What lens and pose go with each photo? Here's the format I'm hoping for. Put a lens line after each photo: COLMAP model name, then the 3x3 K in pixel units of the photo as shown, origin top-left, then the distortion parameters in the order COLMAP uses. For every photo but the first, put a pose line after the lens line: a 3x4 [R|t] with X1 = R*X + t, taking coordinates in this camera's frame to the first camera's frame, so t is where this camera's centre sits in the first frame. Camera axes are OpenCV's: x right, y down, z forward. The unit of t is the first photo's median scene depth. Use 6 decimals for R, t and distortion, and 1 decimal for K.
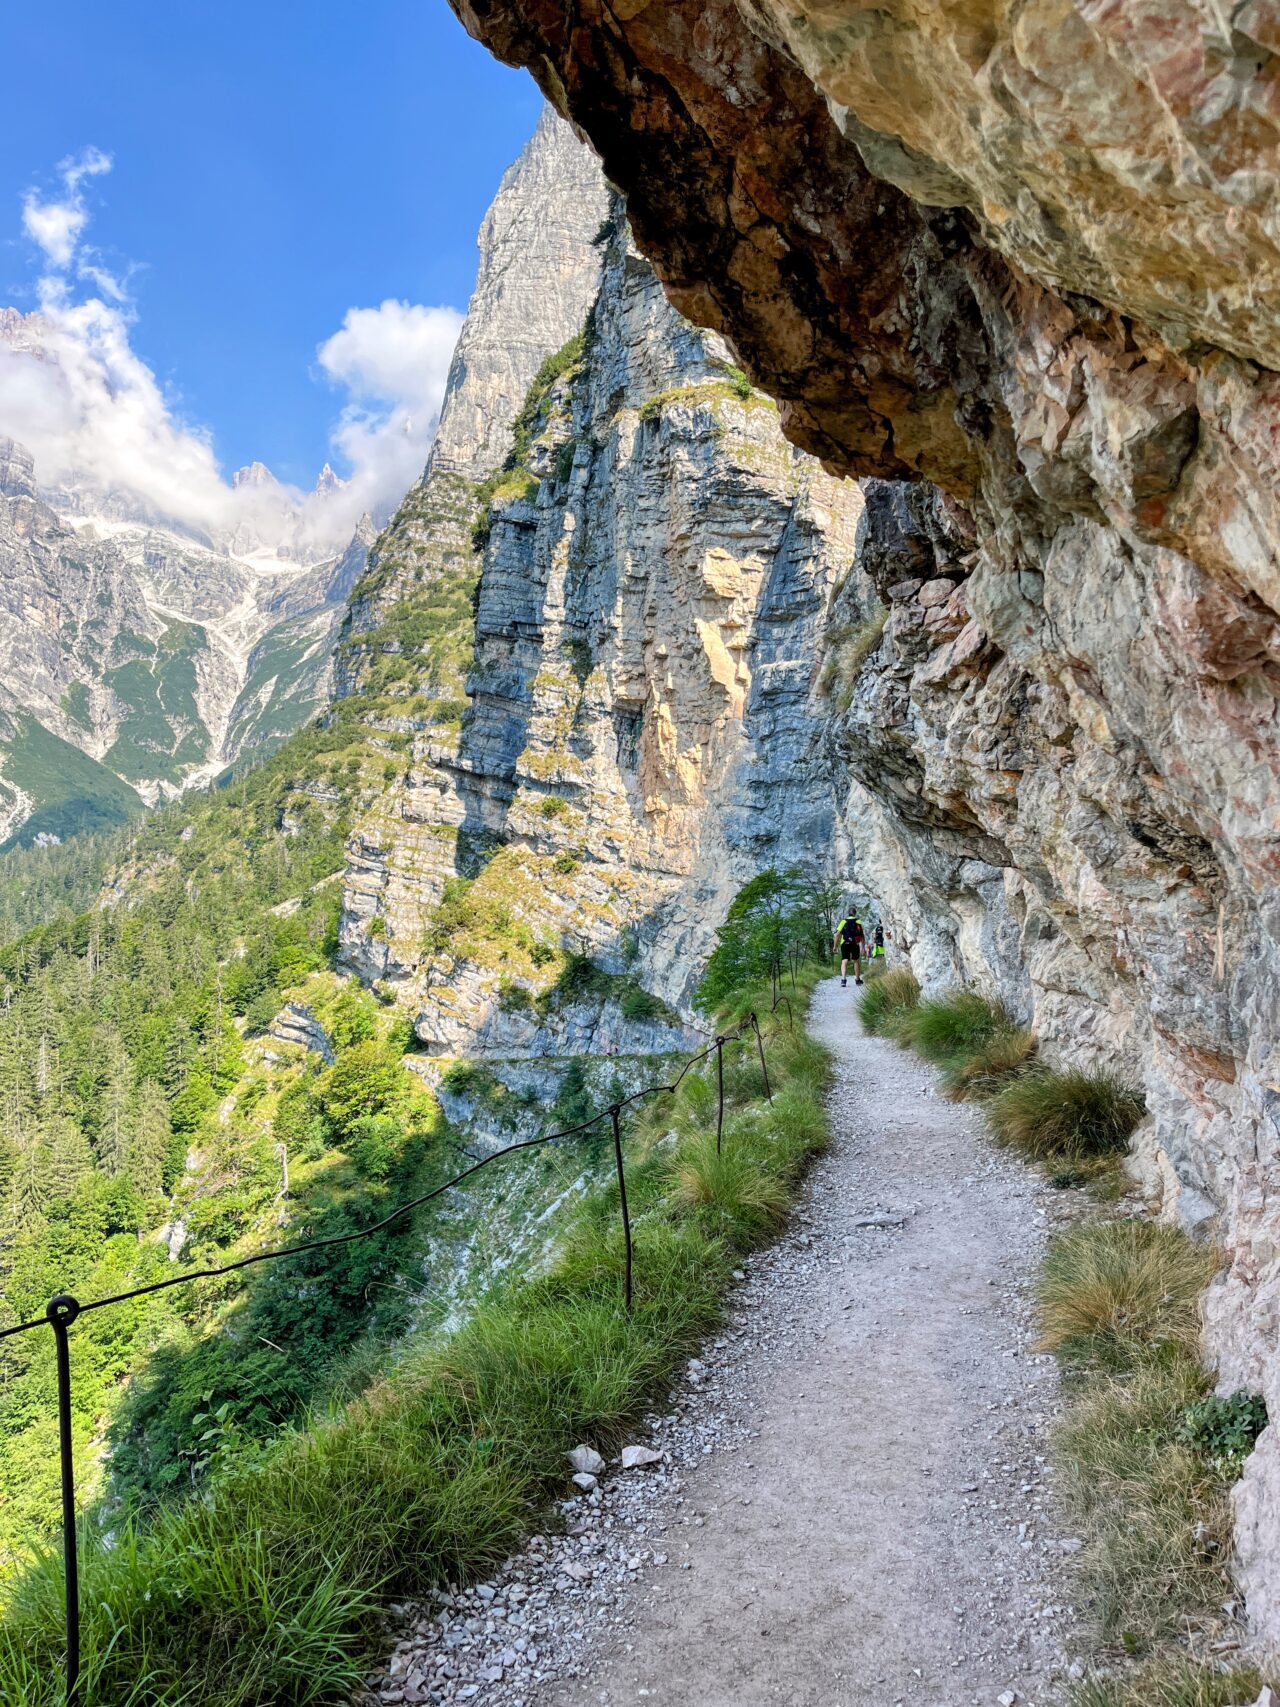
lens RADIAL K [[1255.6, 0, 640.0], [0, 1255.6, 853.5], [0, 0, 1]] dist [0.092453, -0.140020]
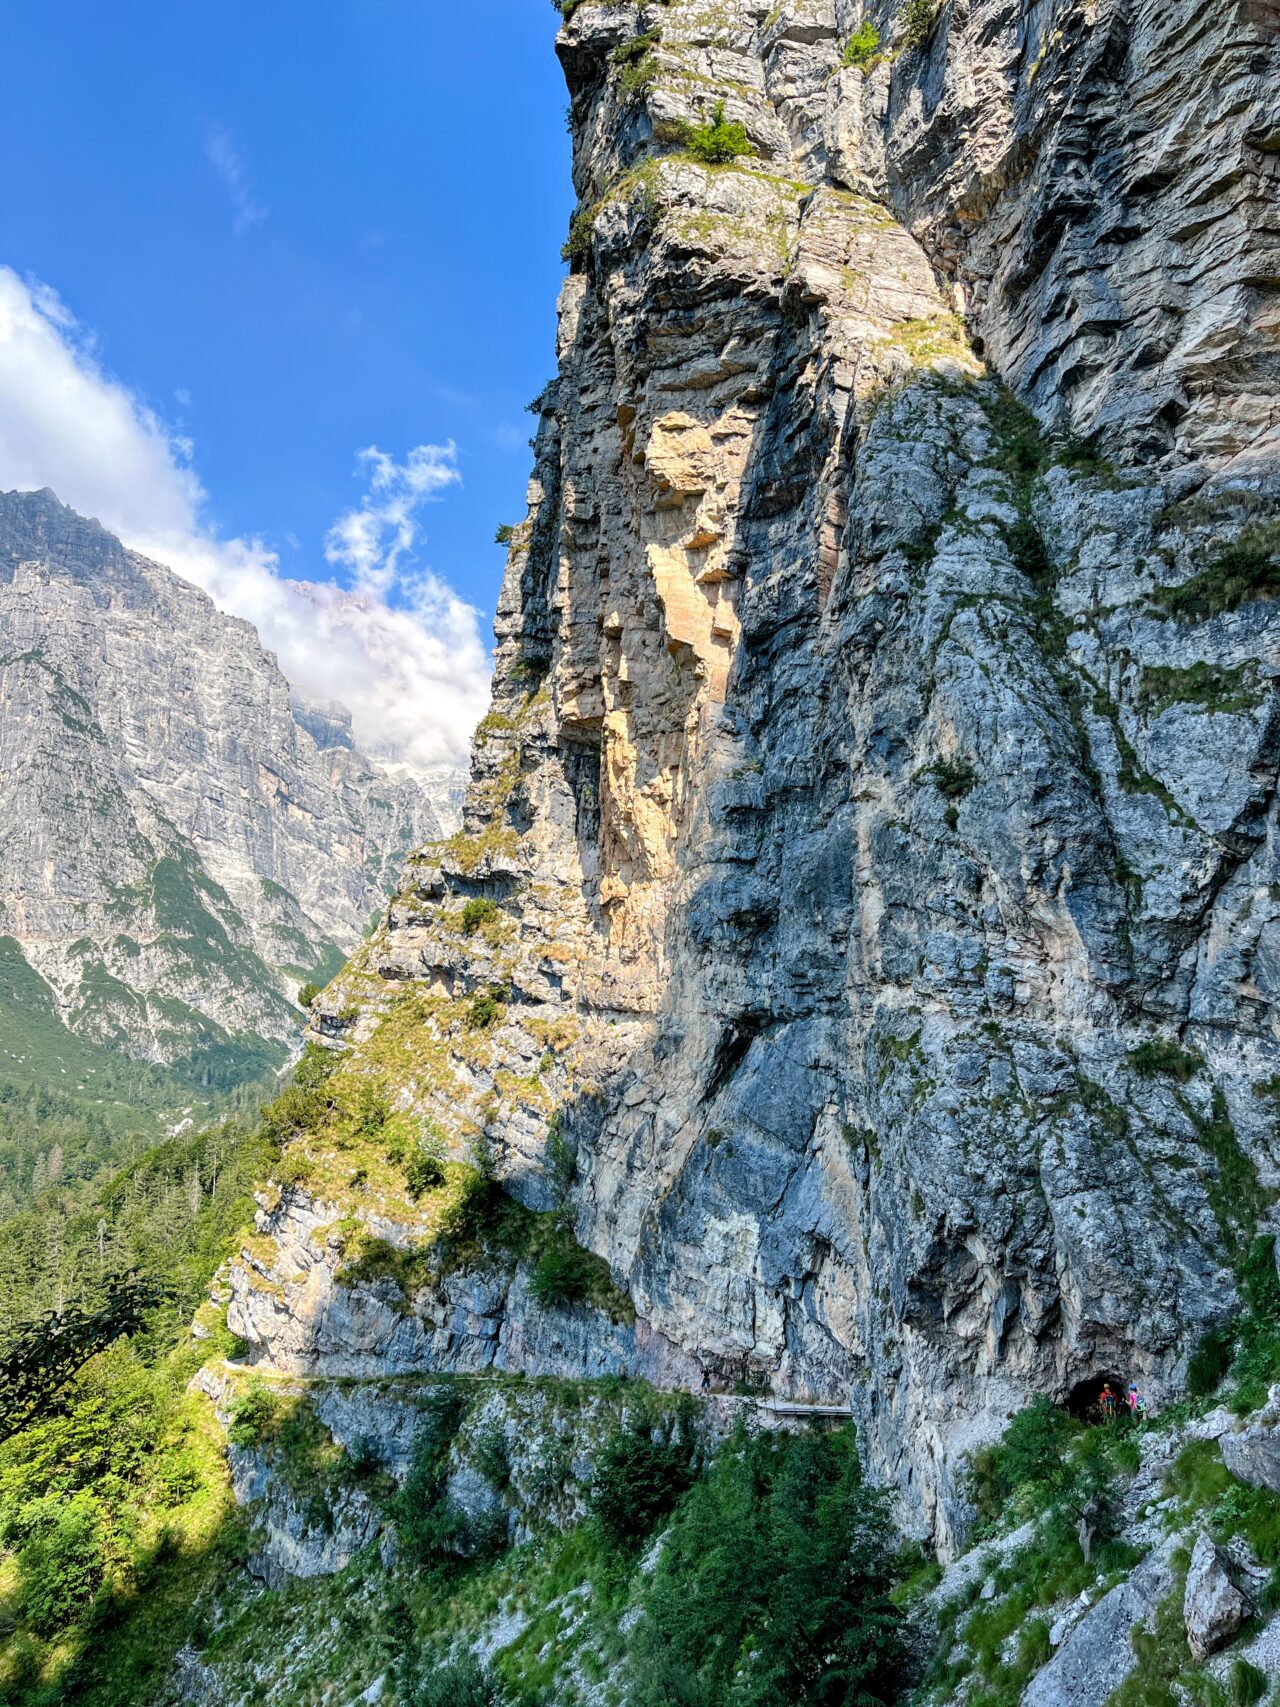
lens RADIAL K [[1255.6, 0, 640.0], [0, 1255.6, 853.5], [0, 0, 1]] dist [0.092453, -0.140020]
pose [[0.969016, -0.072465, -0.236128, 0.158222], [0.031745, 0.984605, -0.171888, 0.041024], [0.244948, 0.159066, 0.956399, 0.478669]]
